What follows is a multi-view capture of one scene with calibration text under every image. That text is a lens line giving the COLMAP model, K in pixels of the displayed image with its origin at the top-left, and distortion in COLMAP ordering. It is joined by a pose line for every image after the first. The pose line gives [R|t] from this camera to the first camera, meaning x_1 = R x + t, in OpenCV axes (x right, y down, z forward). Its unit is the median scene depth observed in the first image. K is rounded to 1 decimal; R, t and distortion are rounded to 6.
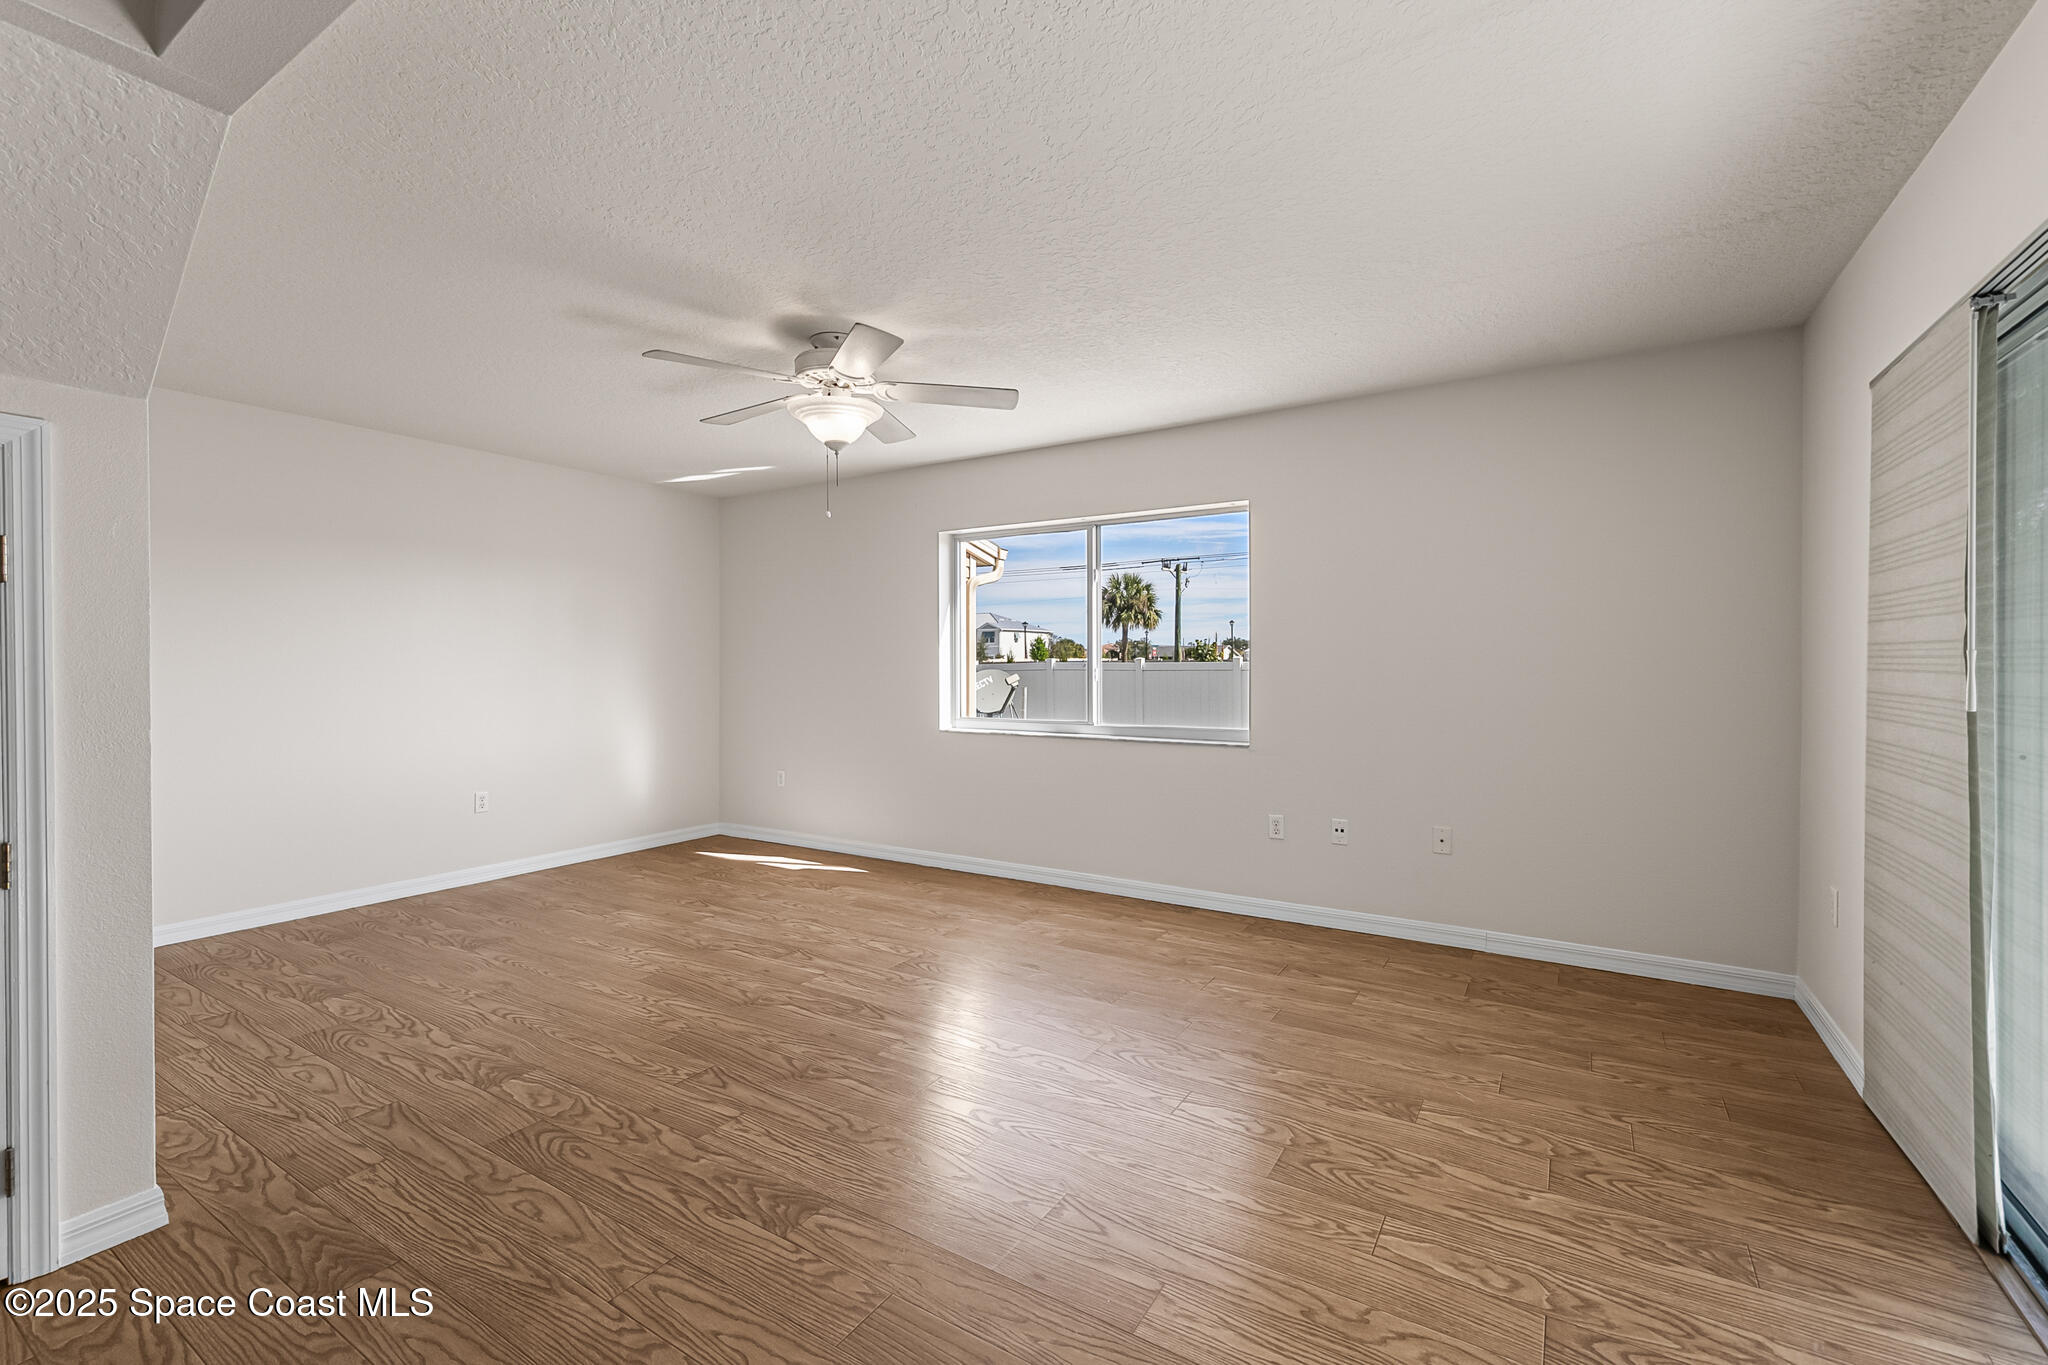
lens RADIAL K [[883.5, 0, 1072.5], [0, 883.5, 663.9], [0, 0, 1]] dist [0.001389, -0.000082]
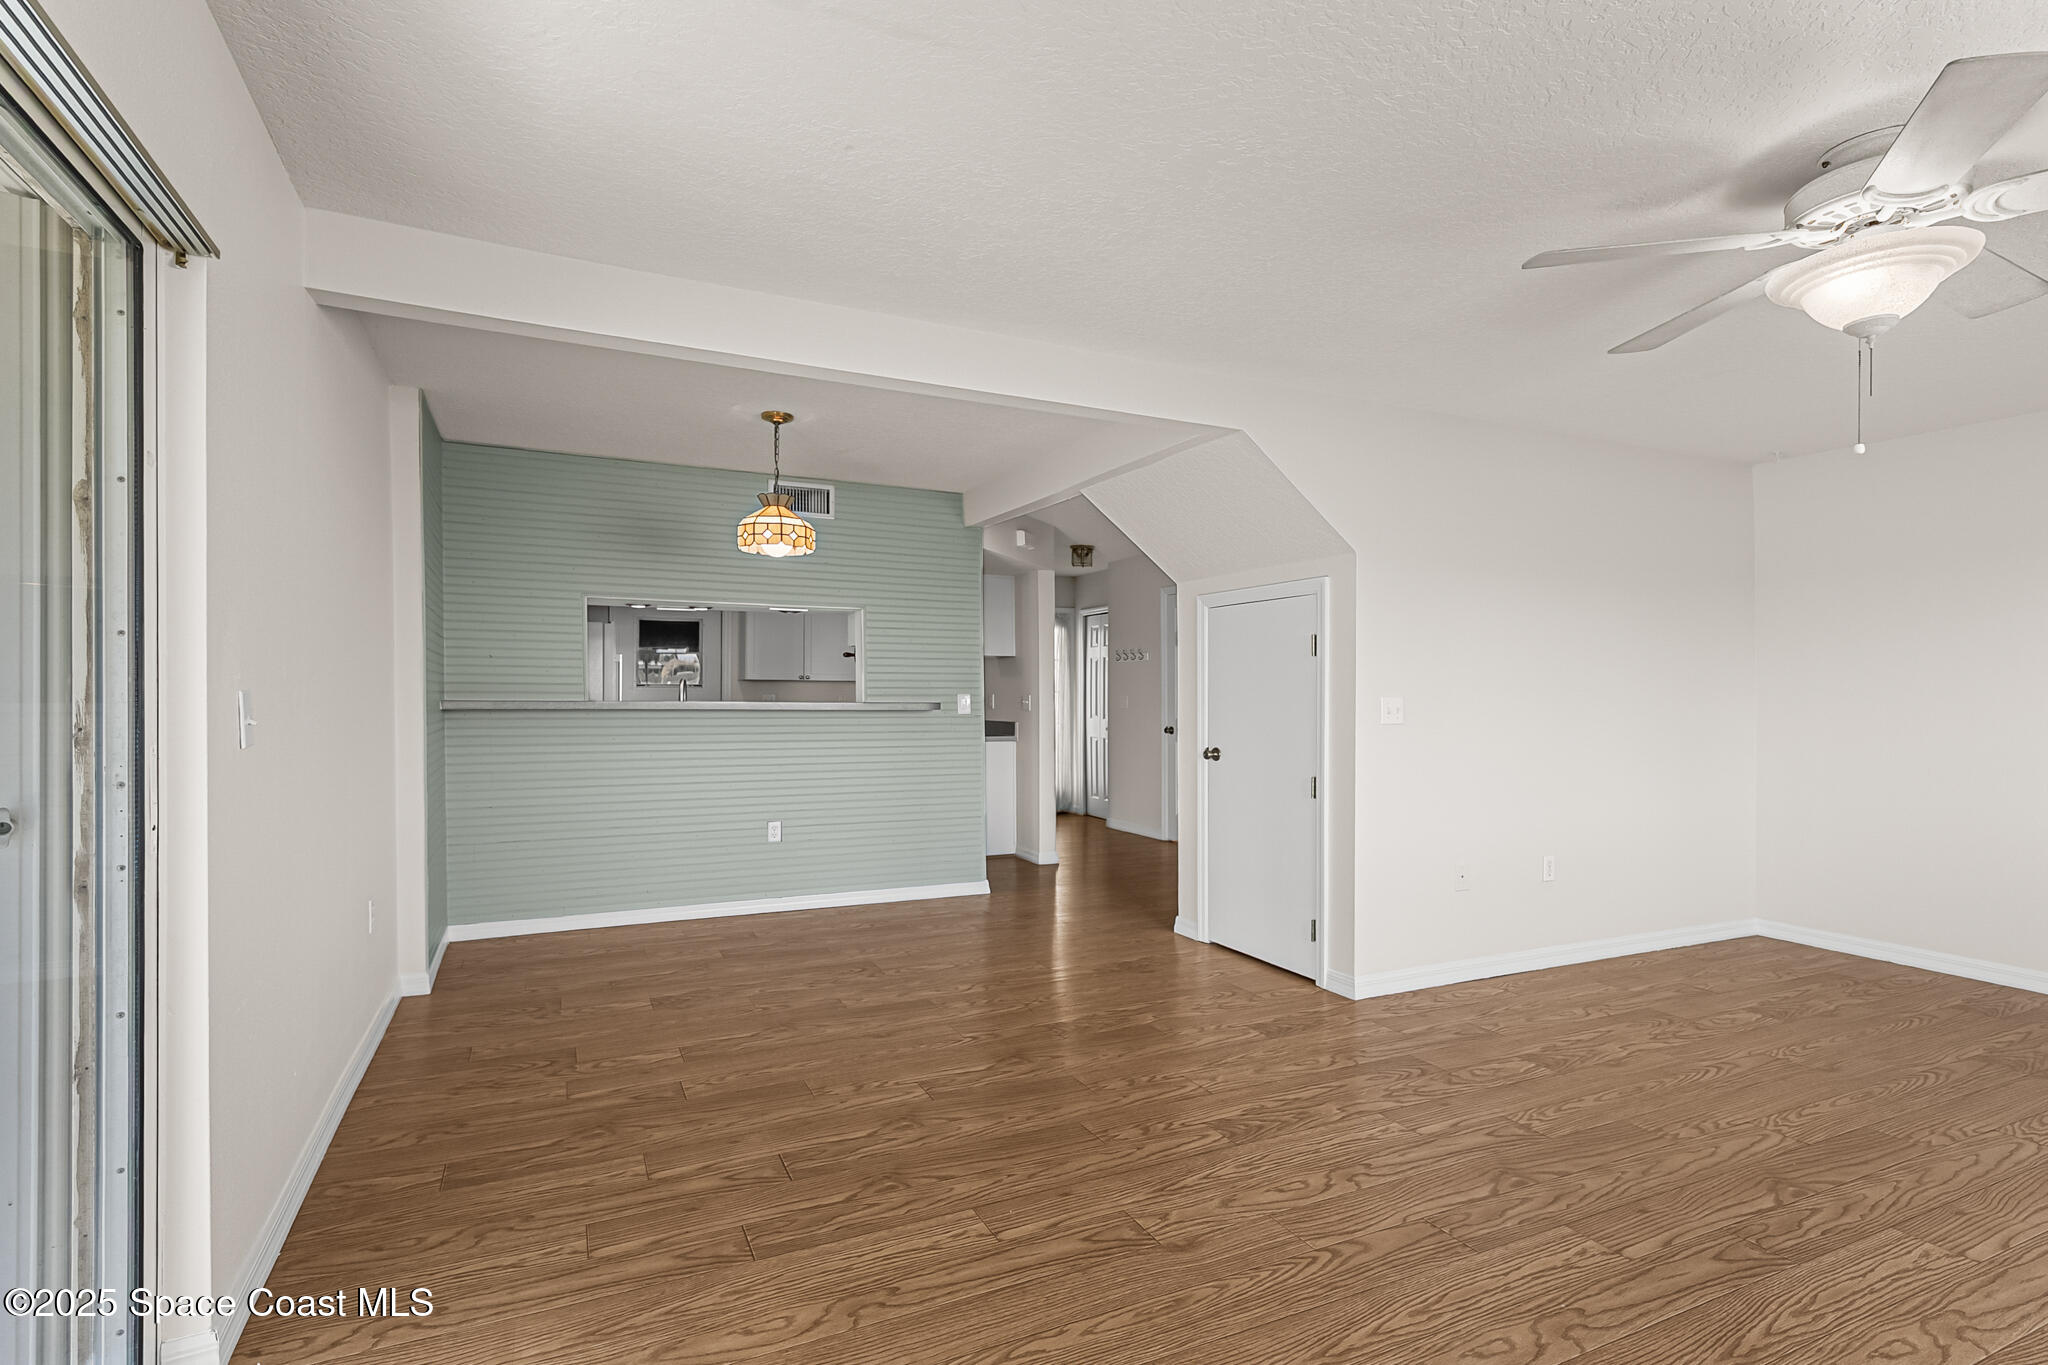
lens RADIAL K [[959.2, 0, 1039.7], [0, 959.2, 693.3], [0, 0, 1]] dist [0.000089, 0.000124]
pose [[-0.545672, -0.000728, -0.837999, 0.630832], [-0.007143, 0.999967, 0.003783, -0.001887], [0.837969, 0.008050, -0.545659, 0.976129]]
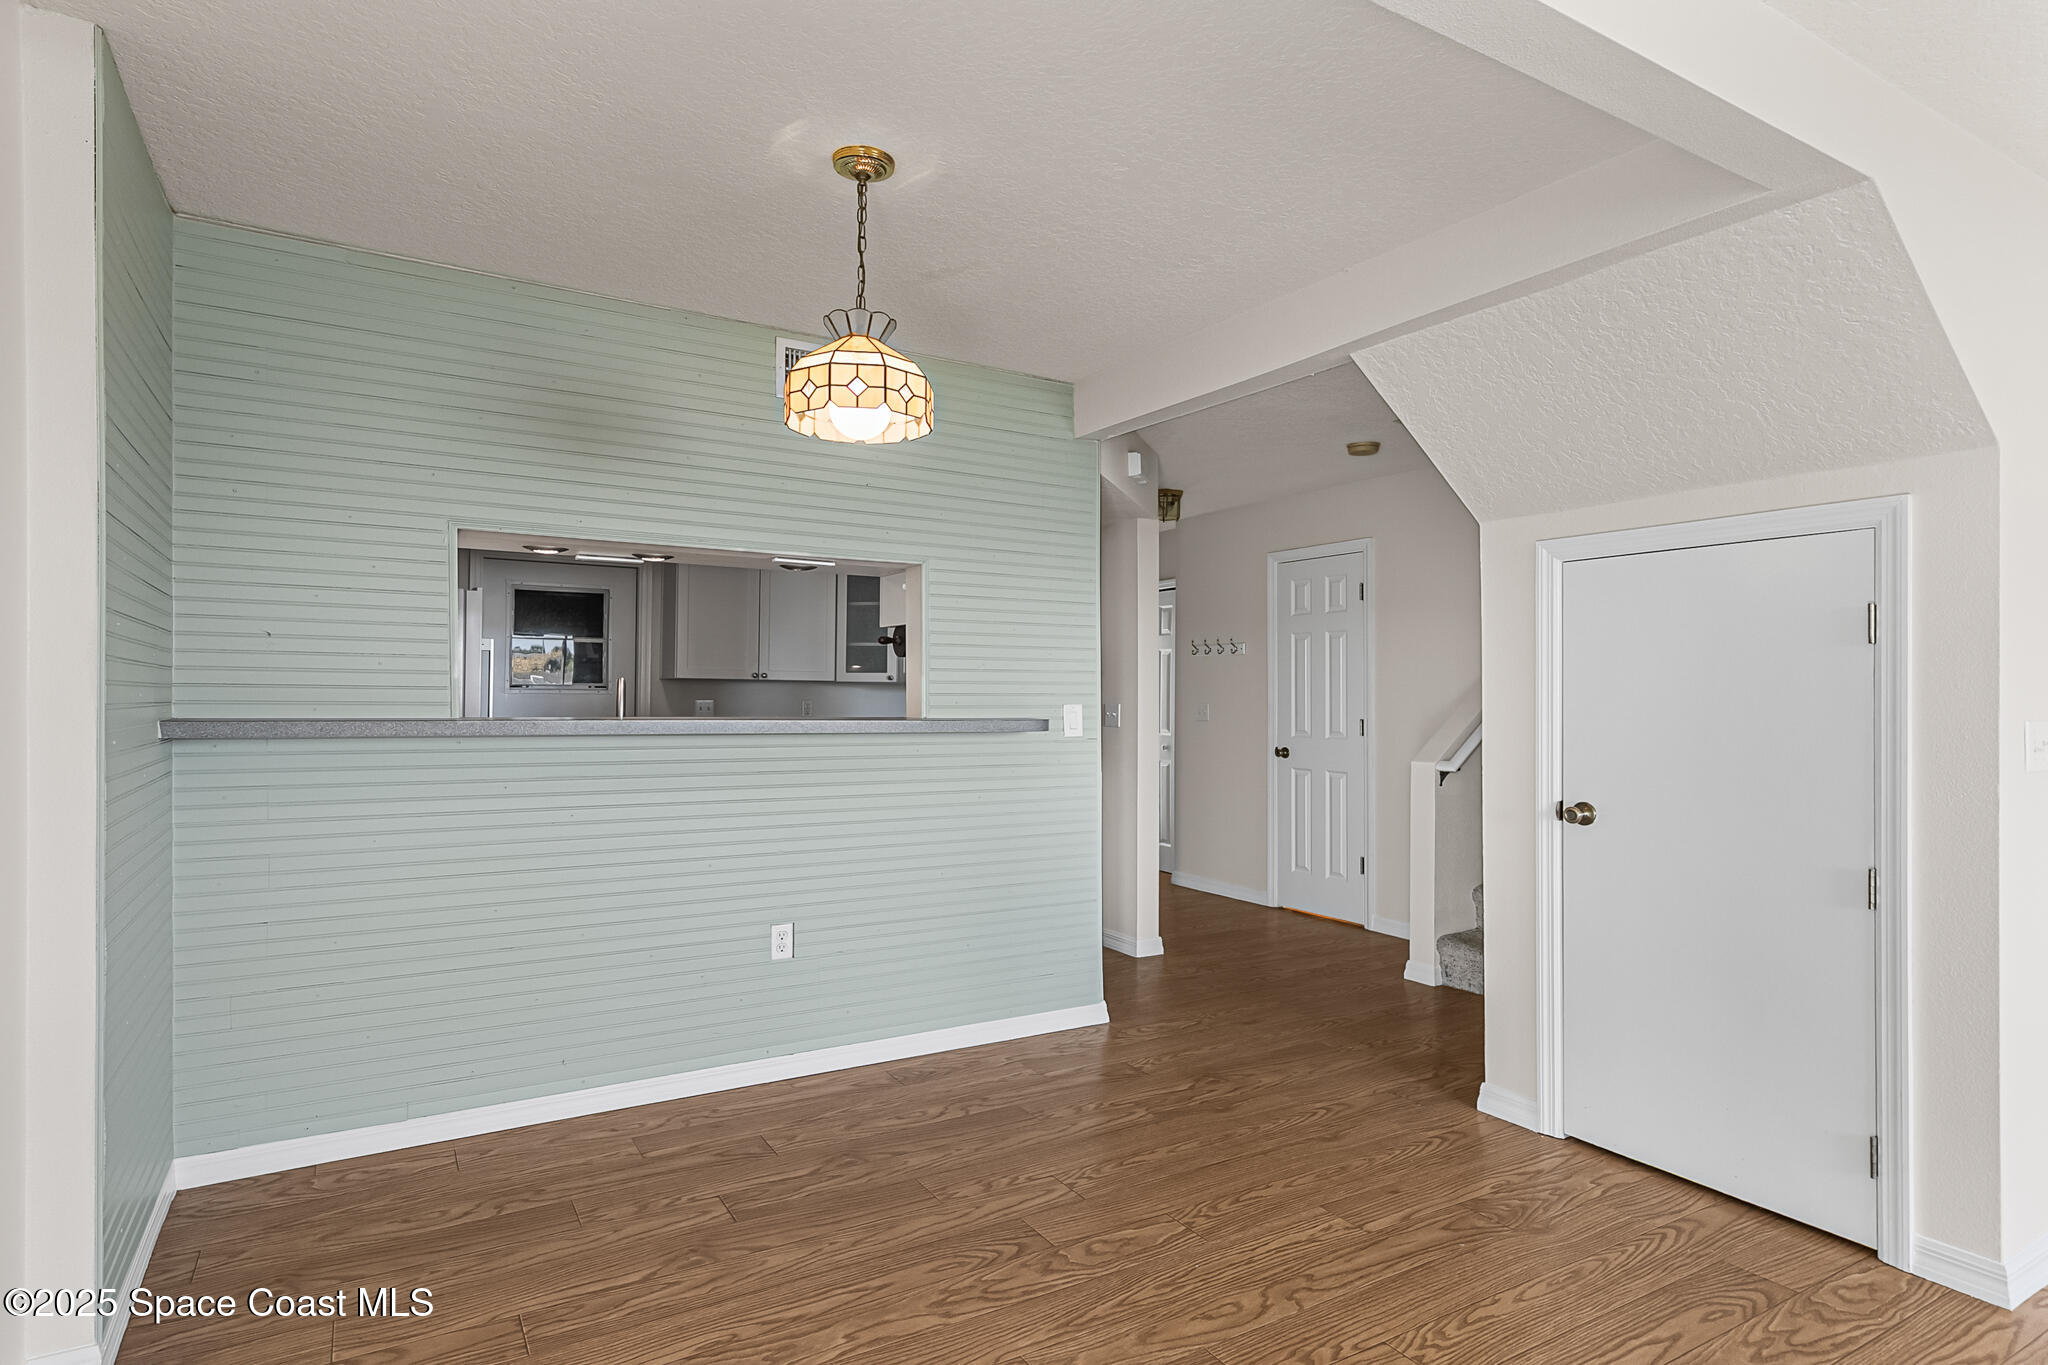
lens RADIAL K [[1077.3, 0, 1024.0], [0, 1077.3, 682.5], [0, 0, 1]] dist [-0.000250, 0.000082]
pose [[-0.479409, -0.011867, -0.877511, 0.316858], [-0.011318, 0.999909, -0.007338, -0.009003], [0.877518, 0.006414, -0.479500, 0.399553]]
